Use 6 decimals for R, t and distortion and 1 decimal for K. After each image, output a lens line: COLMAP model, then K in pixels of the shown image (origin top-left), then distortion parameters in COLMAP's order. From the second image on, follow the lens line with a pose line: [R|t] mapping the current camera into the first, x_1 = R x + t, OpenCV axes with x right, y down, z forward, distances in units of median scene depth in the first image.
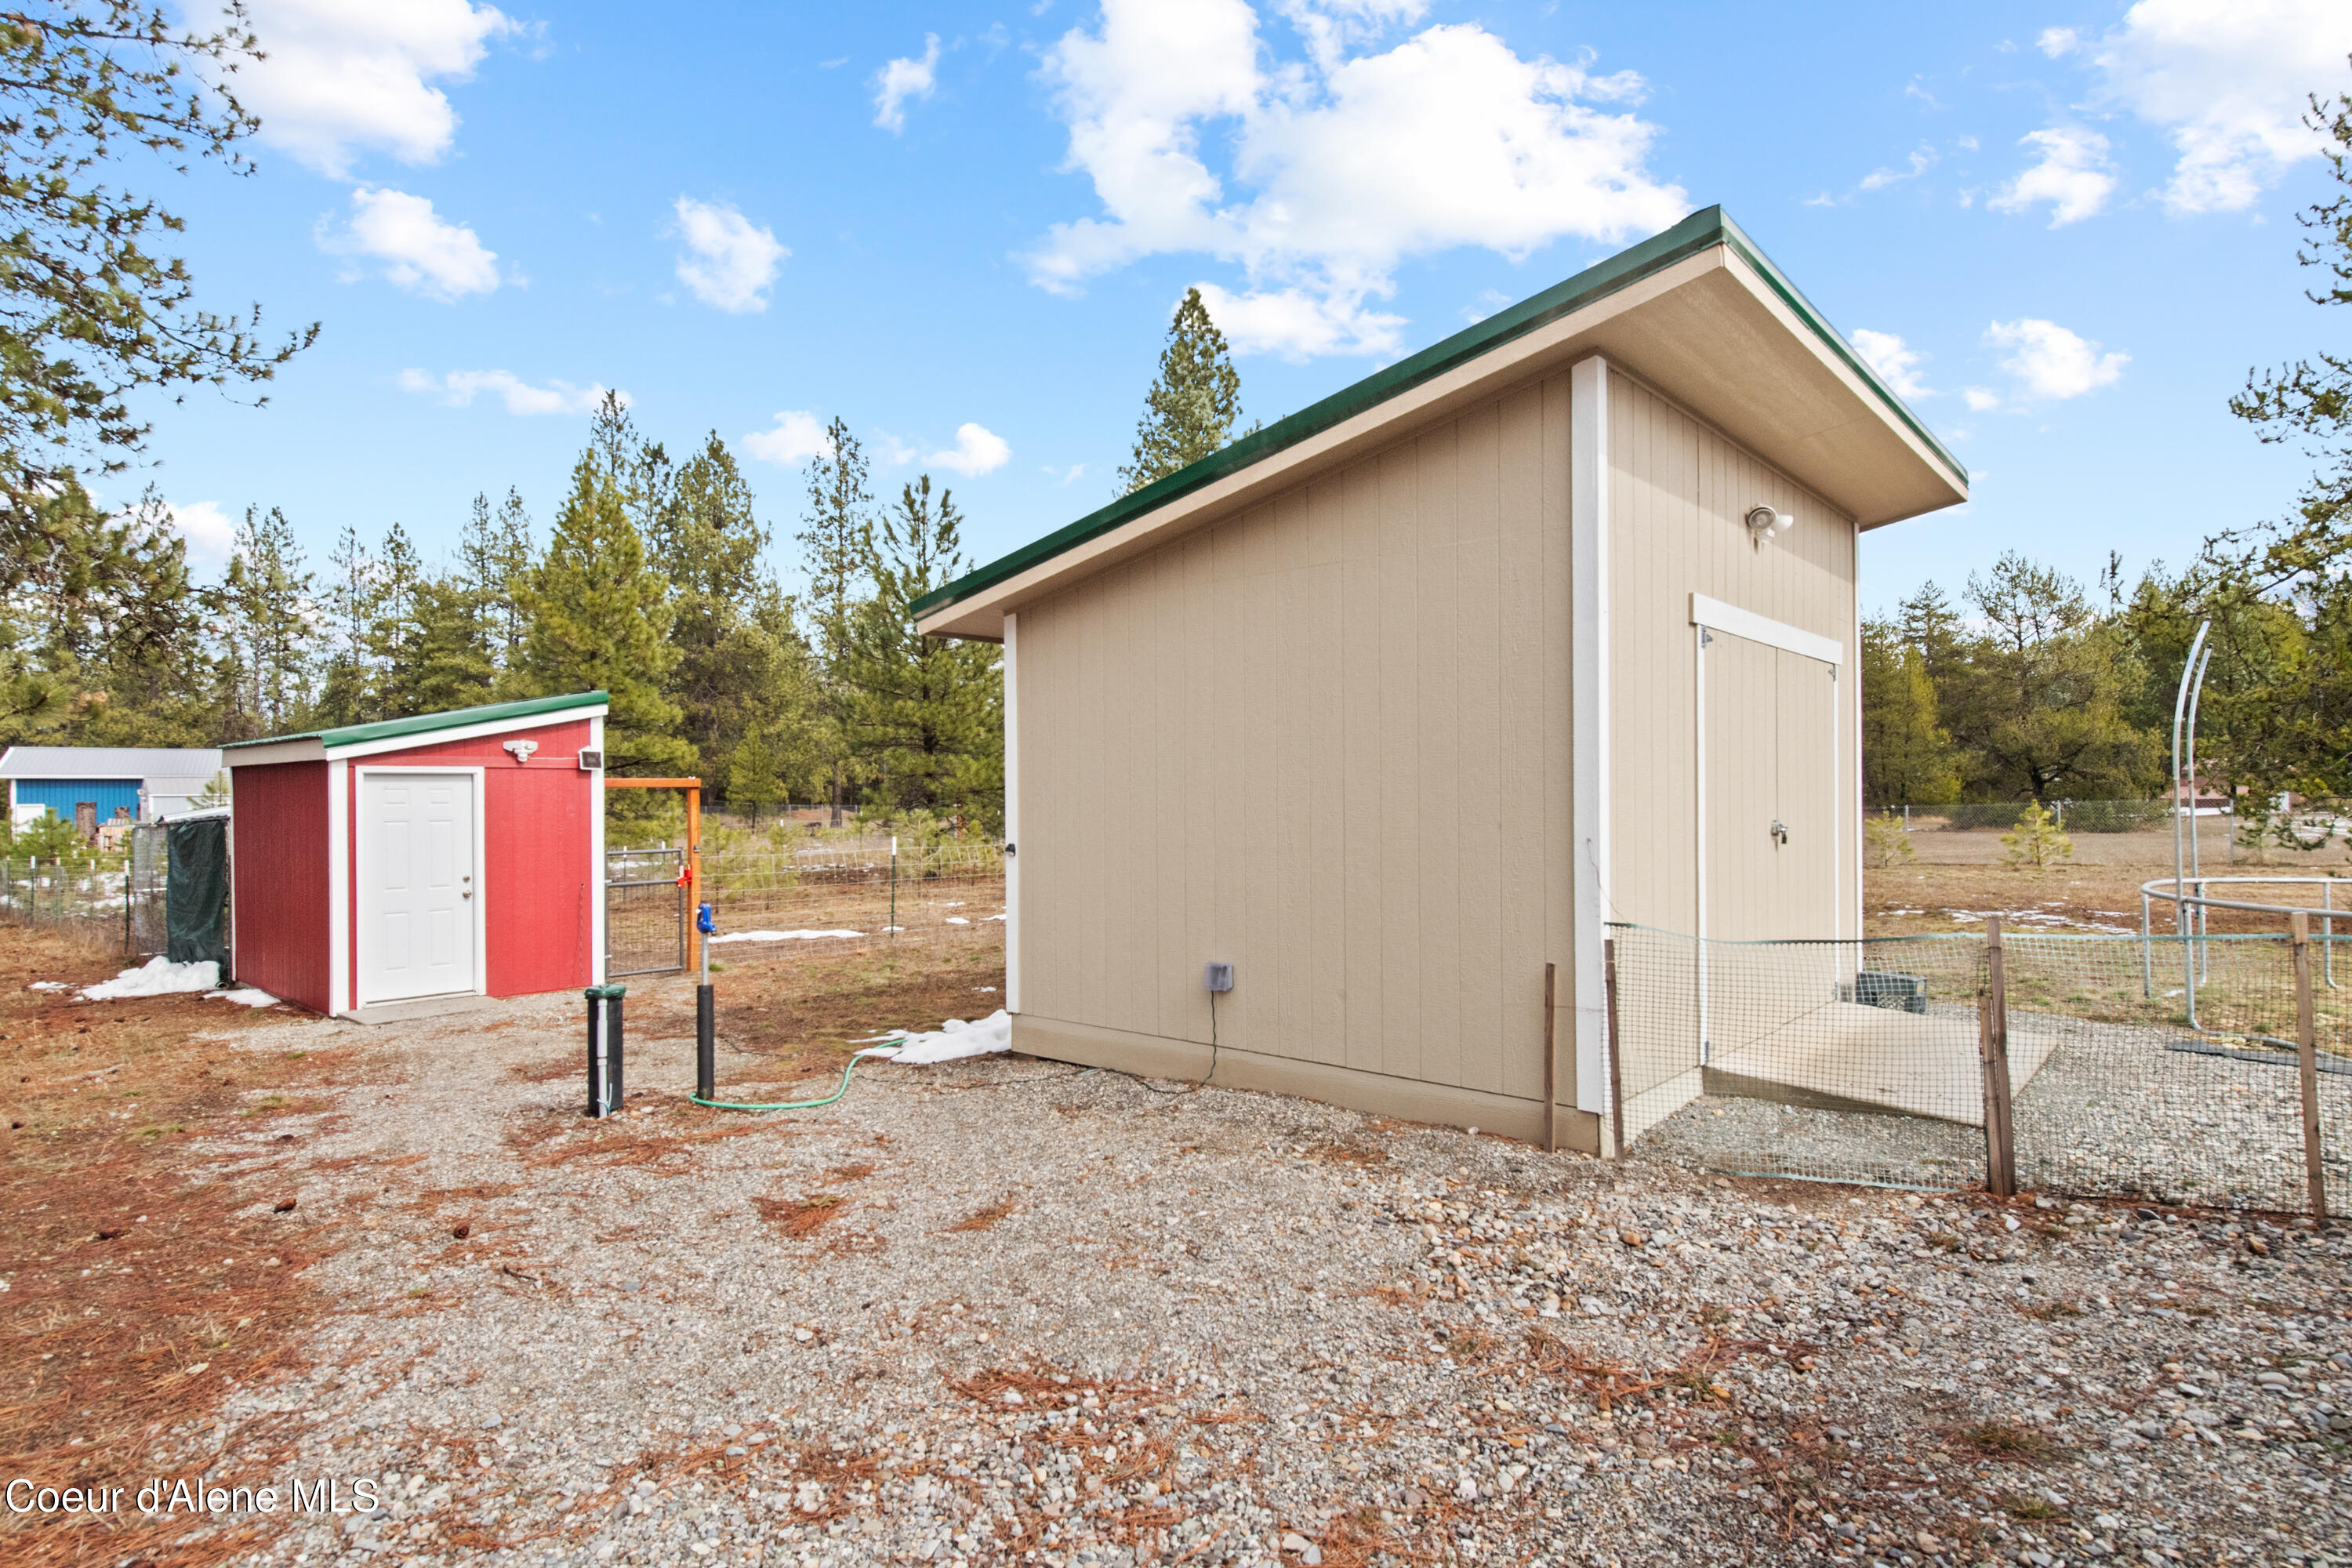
lens RADIAL K [[1264.6, 0, 1178.3], [0, 1264.6, 784.9], [0, 0, 1]] dist [0.004587, 0.000399]
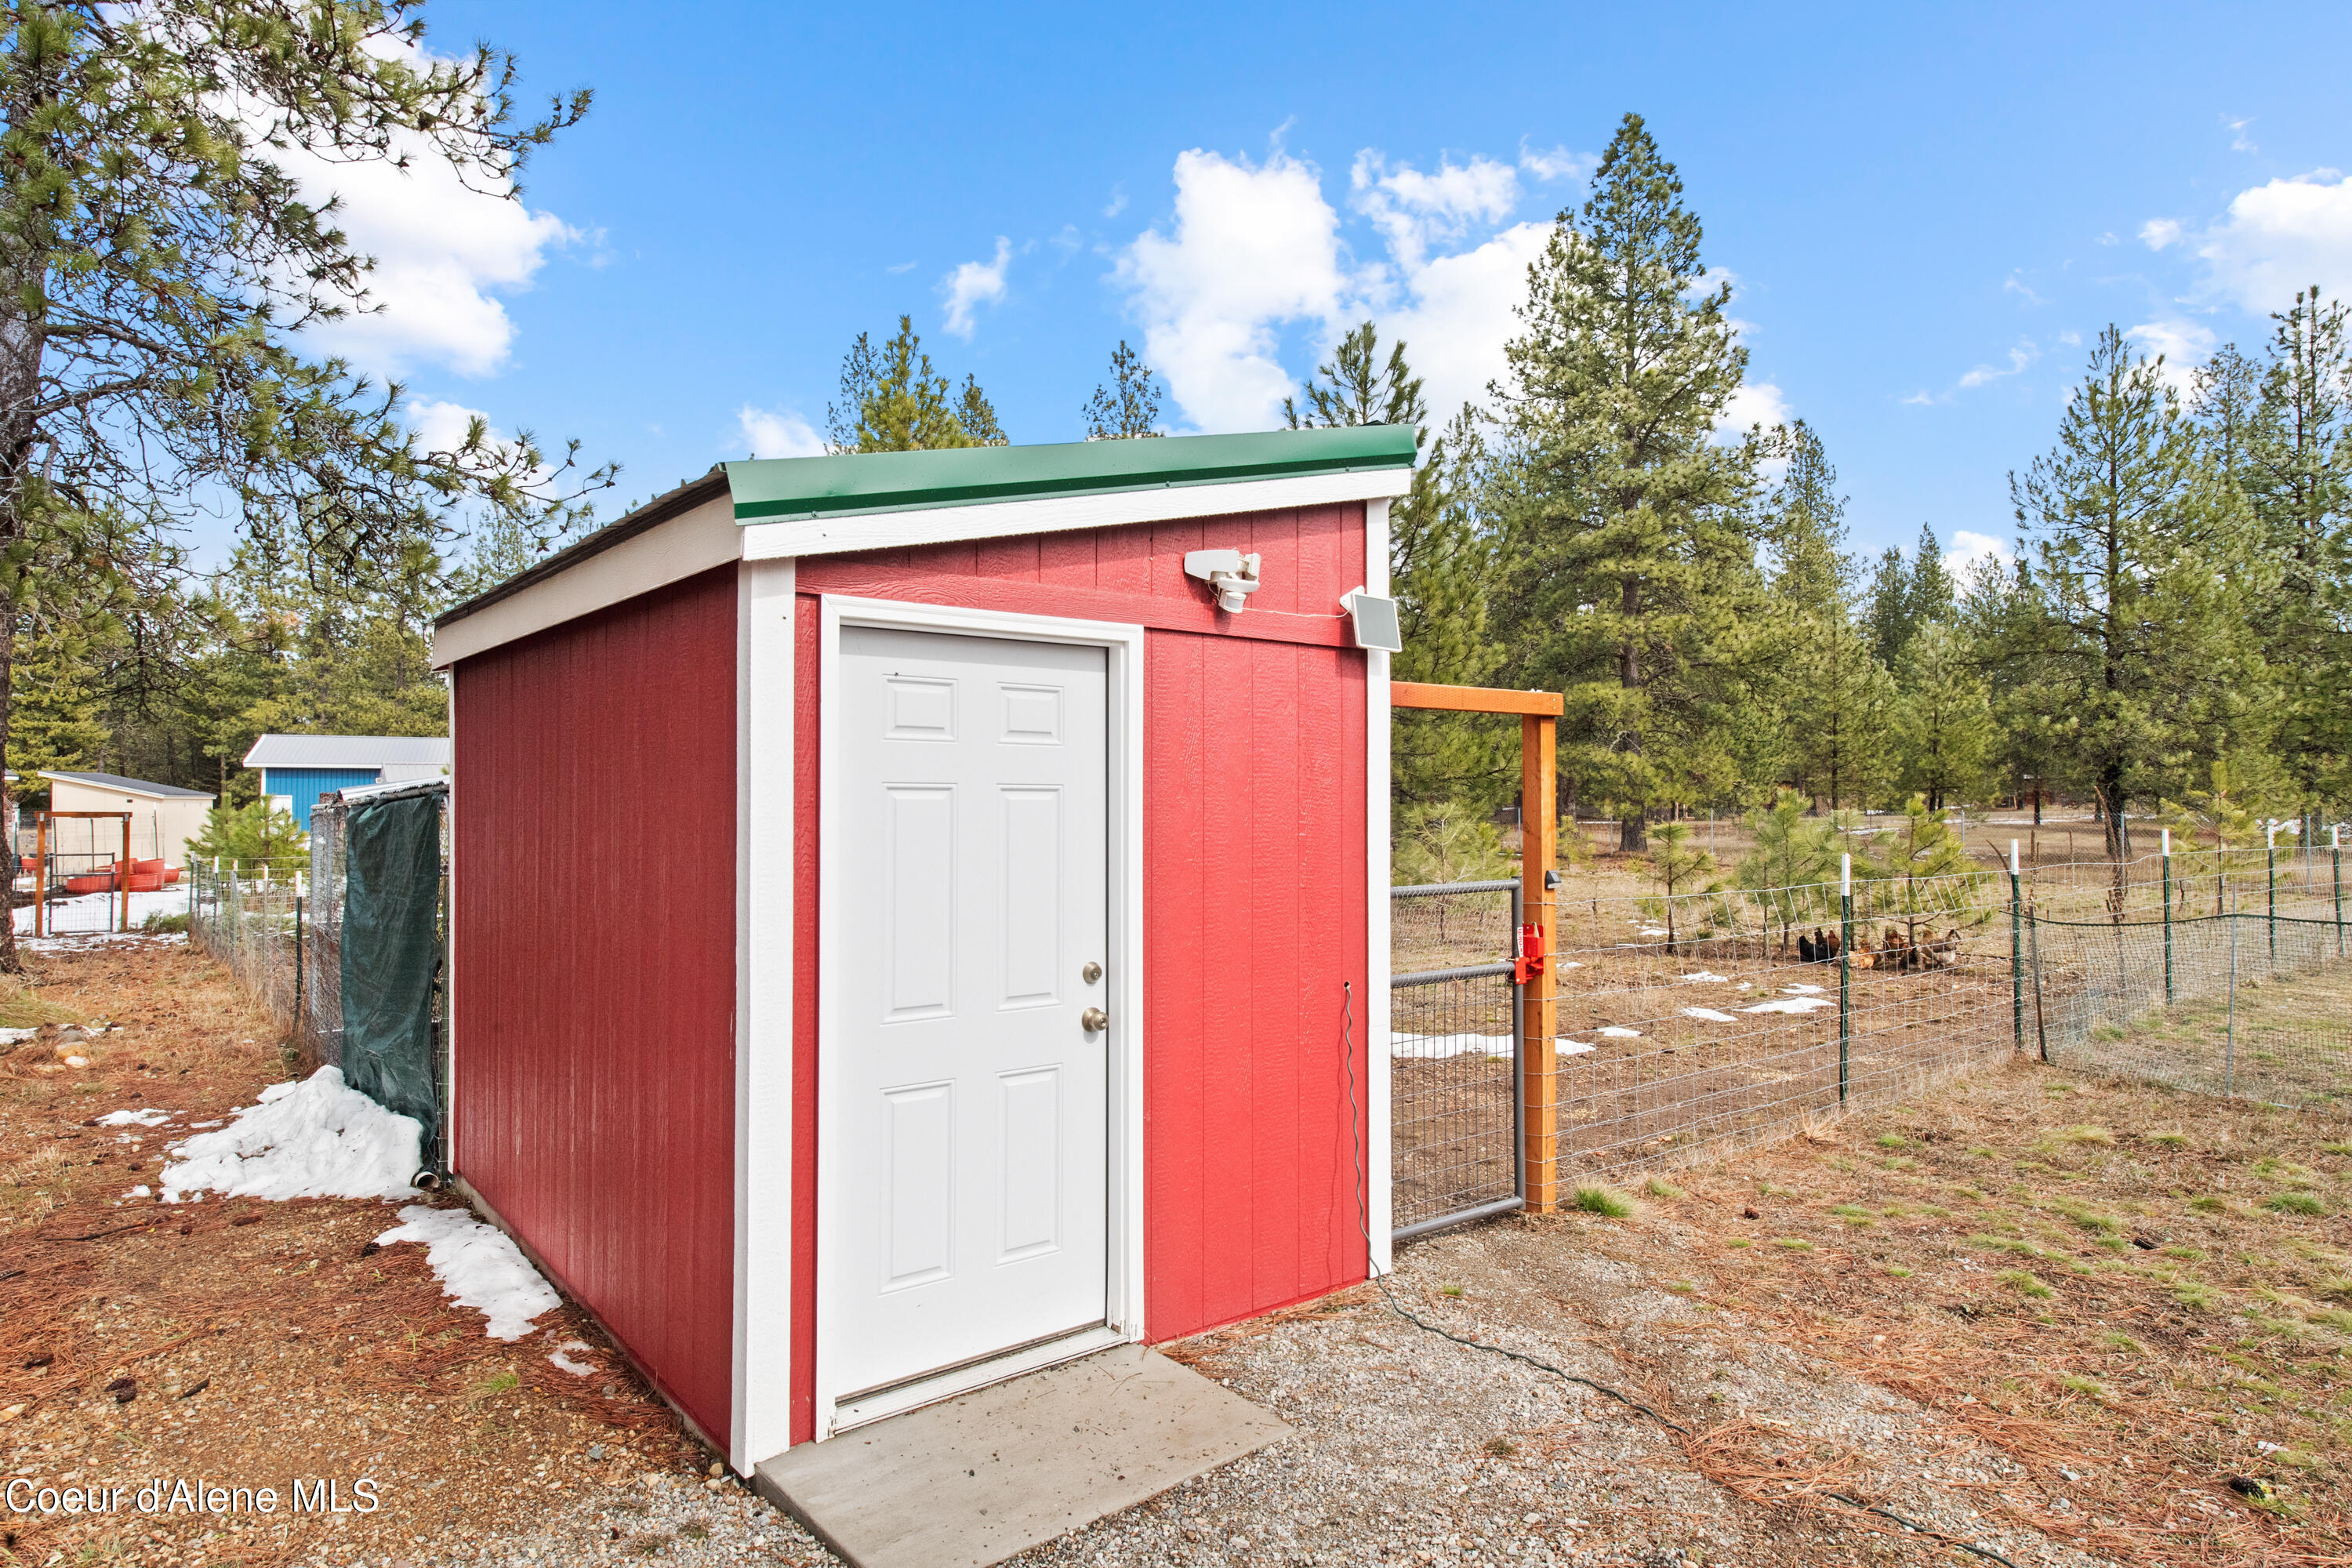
lens RADIAL K [[1383.7, 0, 1169.9], [0, 1383.7, 778.8], [0, 0, 1]] dist [0.004237, 0.000942]
pose [[0.984138, 0.005920, -0.177305, -0.172229], [-0.006860, 0.999965, -0.004690, 0.009345], [0.177271, 0.005831, 0.984145, 0.236453]]
